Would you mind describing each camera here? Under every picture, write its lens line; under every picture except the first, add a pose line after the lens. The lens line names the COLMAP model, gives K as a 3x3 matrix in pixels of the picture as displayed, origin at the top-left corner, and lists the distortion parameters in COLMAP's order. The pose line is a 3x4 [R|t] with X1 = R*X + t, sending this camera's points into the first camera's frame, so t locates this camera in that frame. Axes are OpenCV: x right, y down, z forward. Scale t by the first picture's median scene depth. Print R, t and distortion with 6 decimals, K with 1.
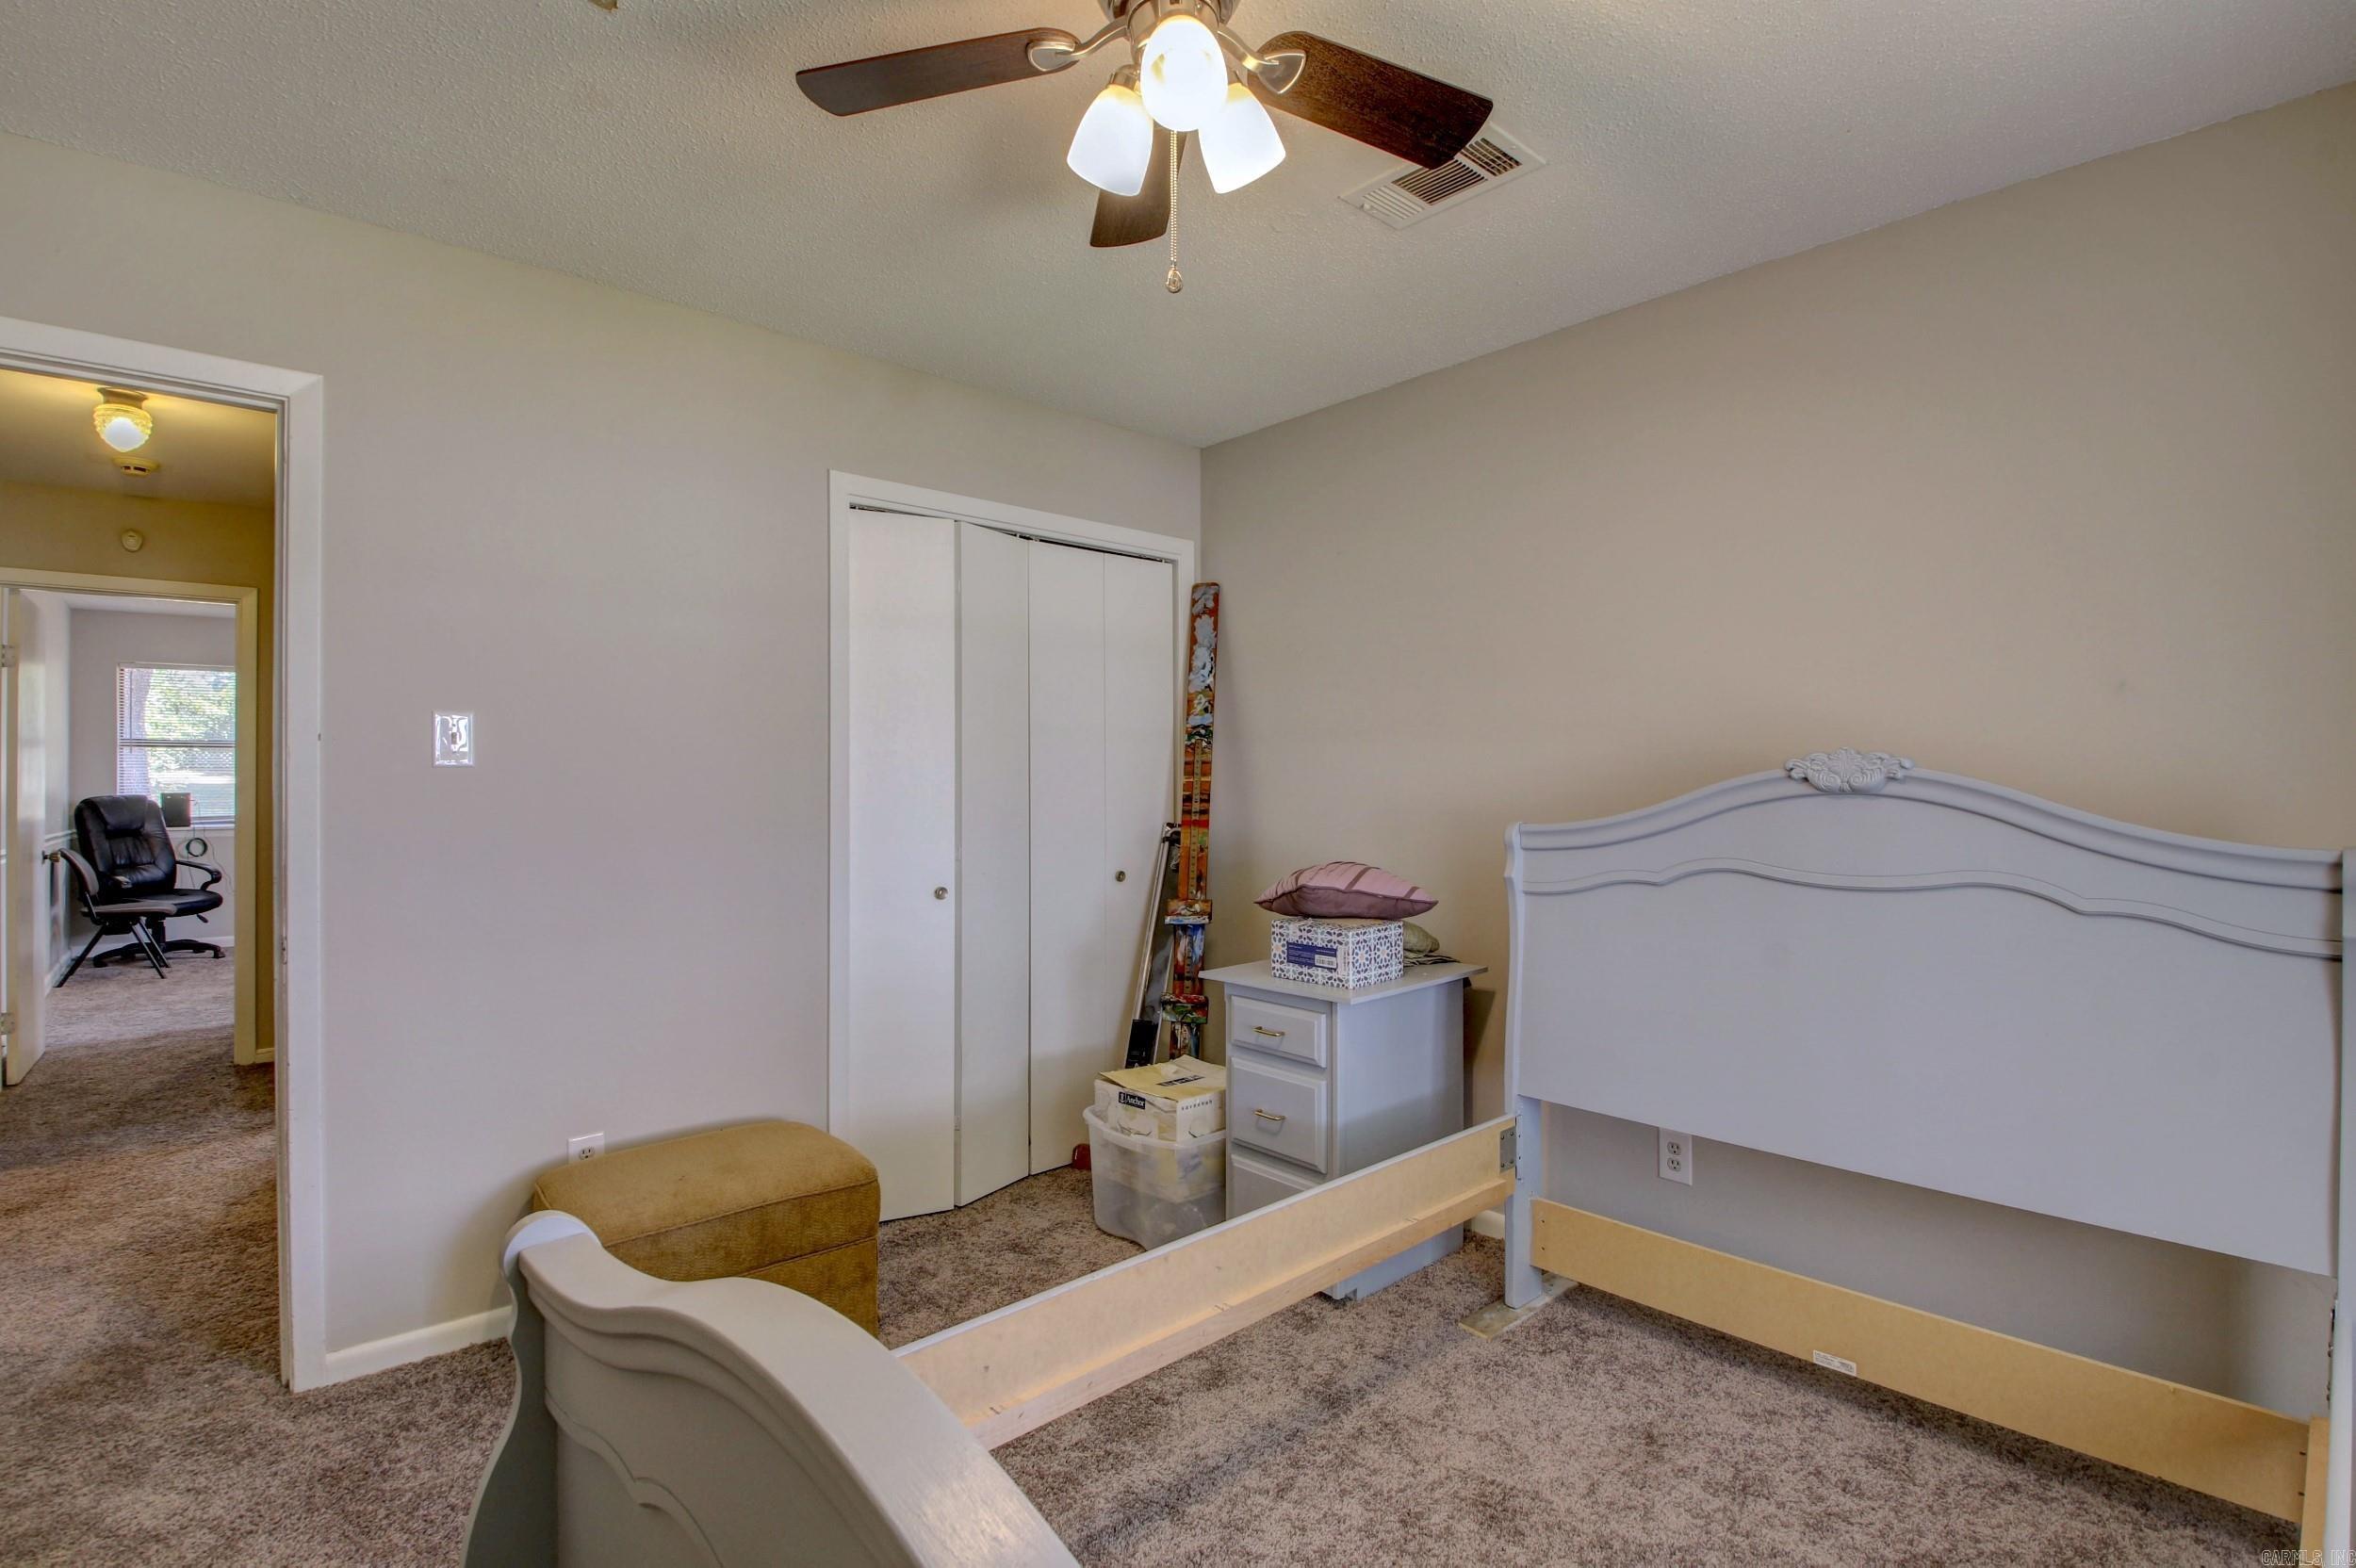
lens RADIAL K [[1100.0, 0, 1177.7], [0, 1100.0, 777.6], [0, 0, 1]] dist [0.017964, -0.025388]
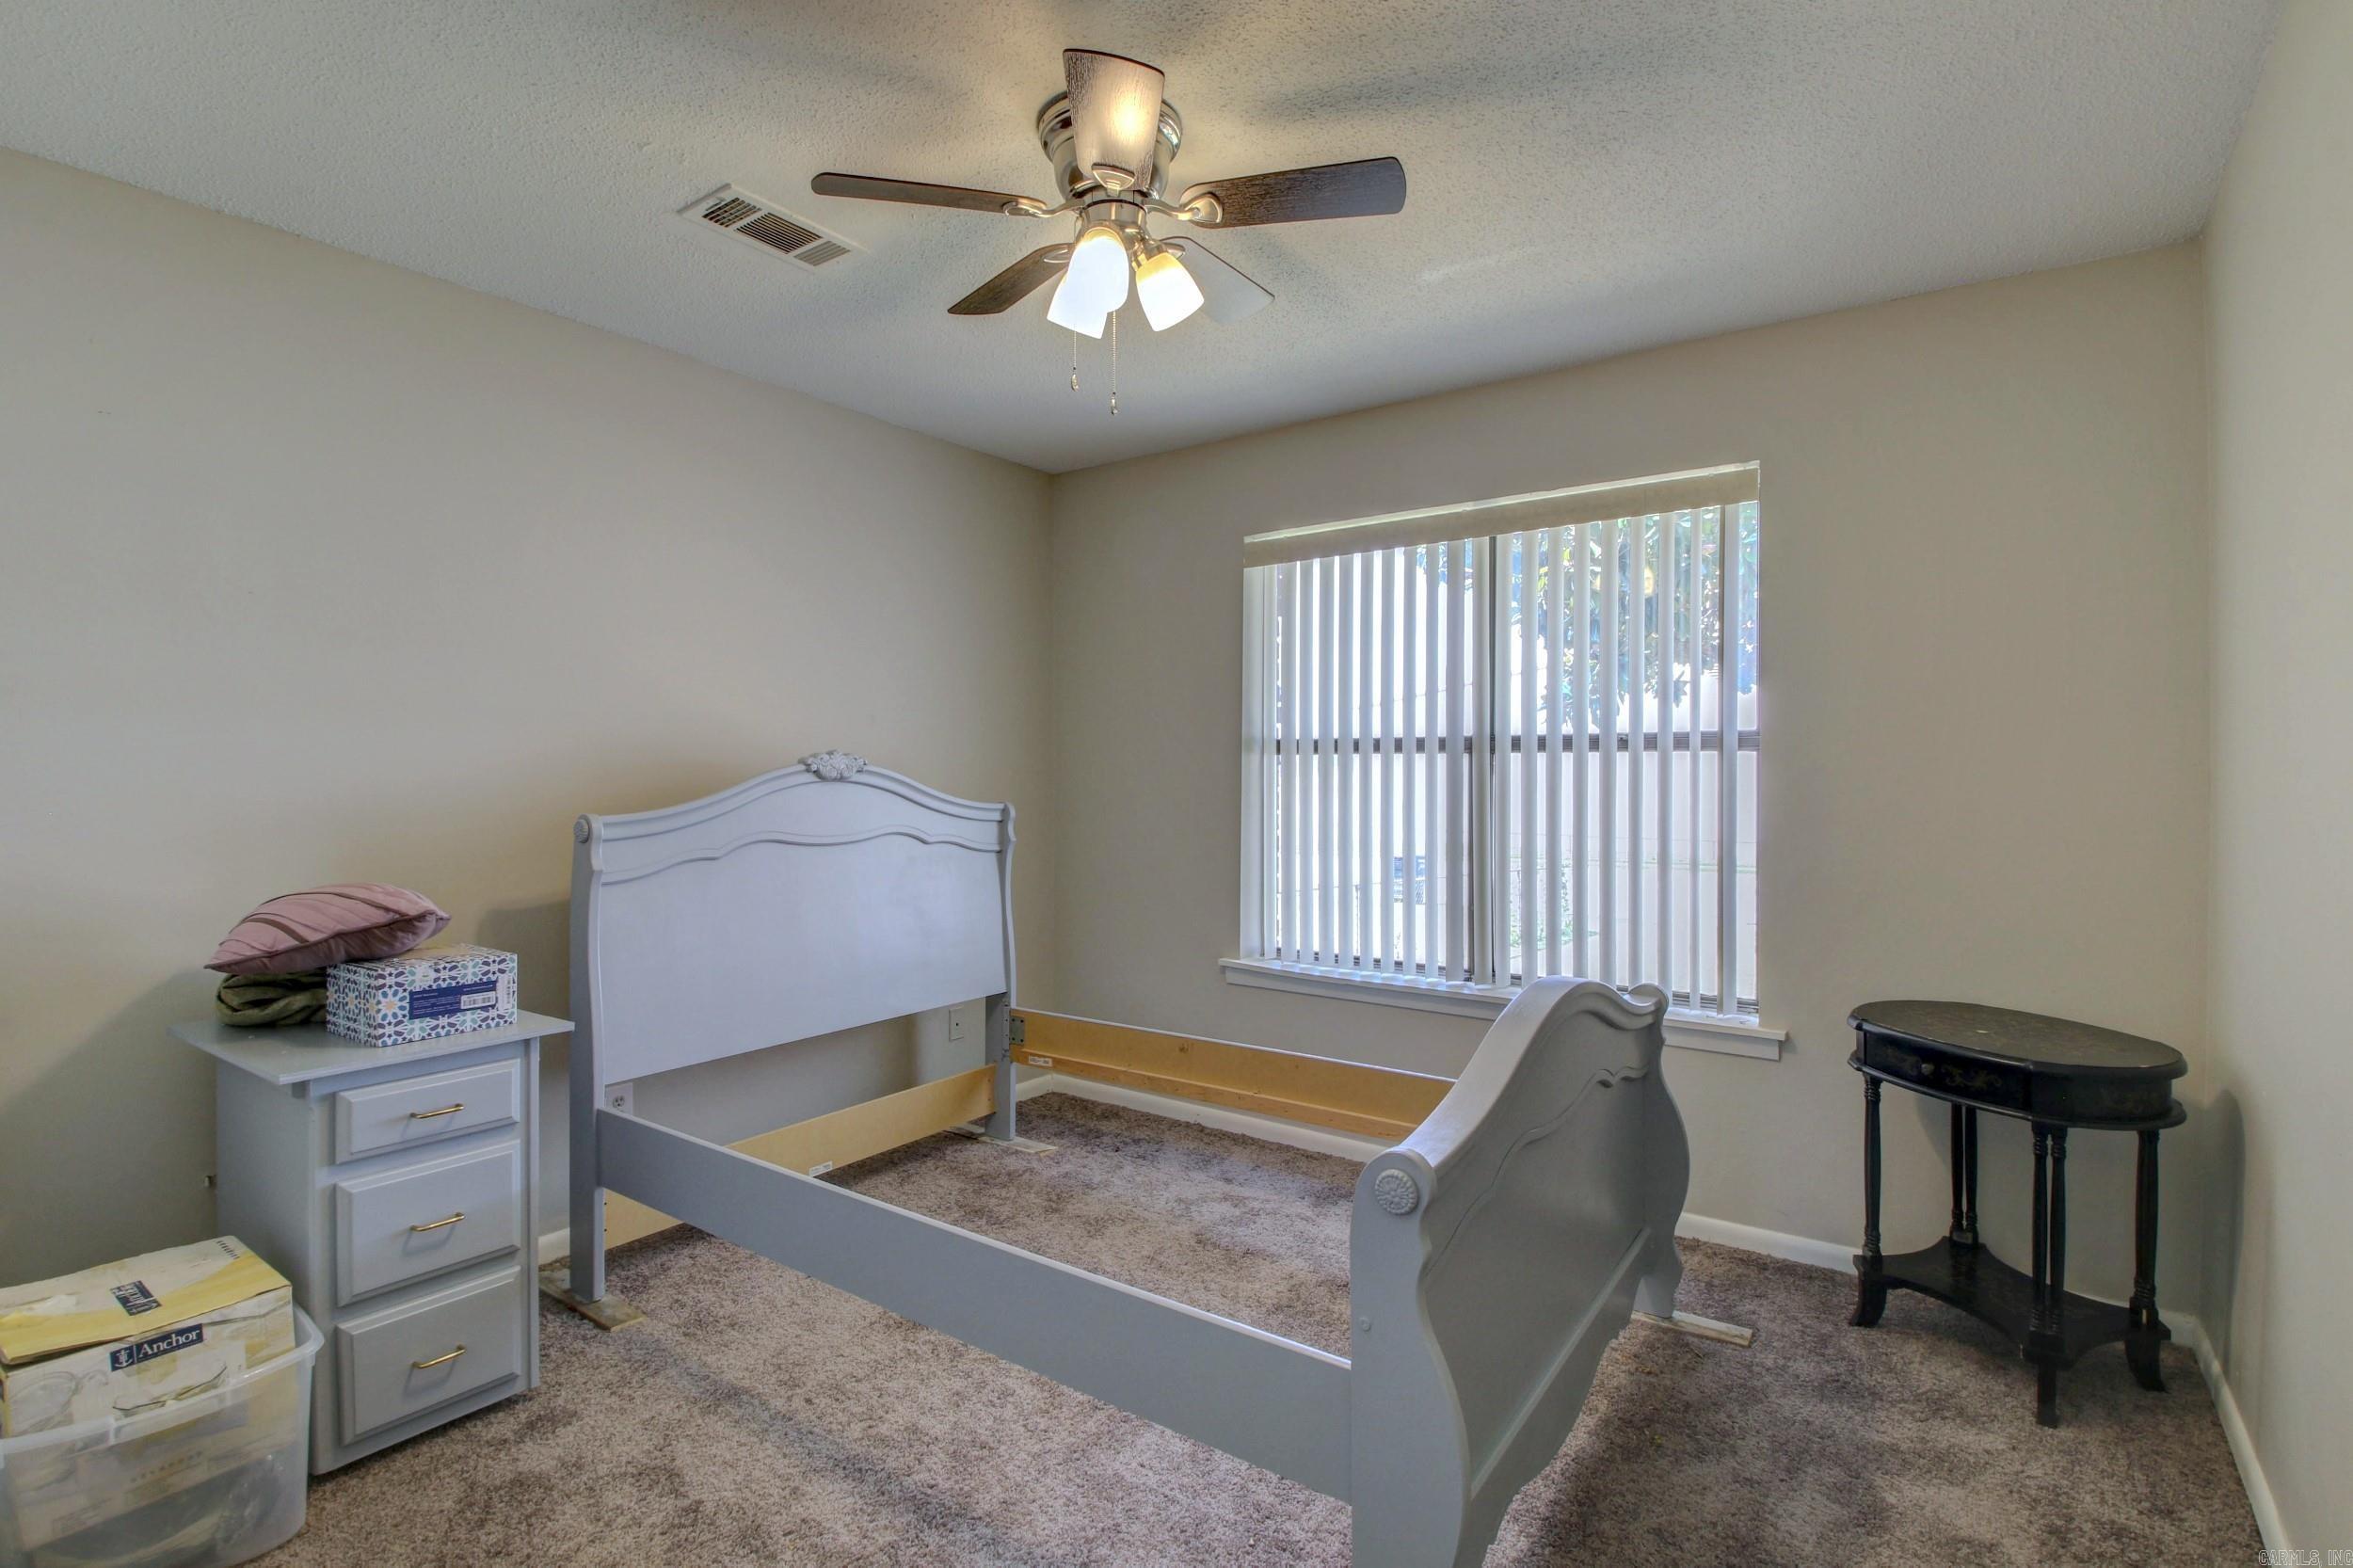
lens RADIAL K [[1118.4, 0, 1176.5], [0, 1118.4, 784.0], [0, 0, 1]] dist [0.025640, -0.029938]
pose [[-0.214520, -0.023478, 0.976437, -0.785997], [-0.019420, 0.999616, 0.019769, -0.016366], [-0.976527, -0.014721, -0.214894, 0.699246]]
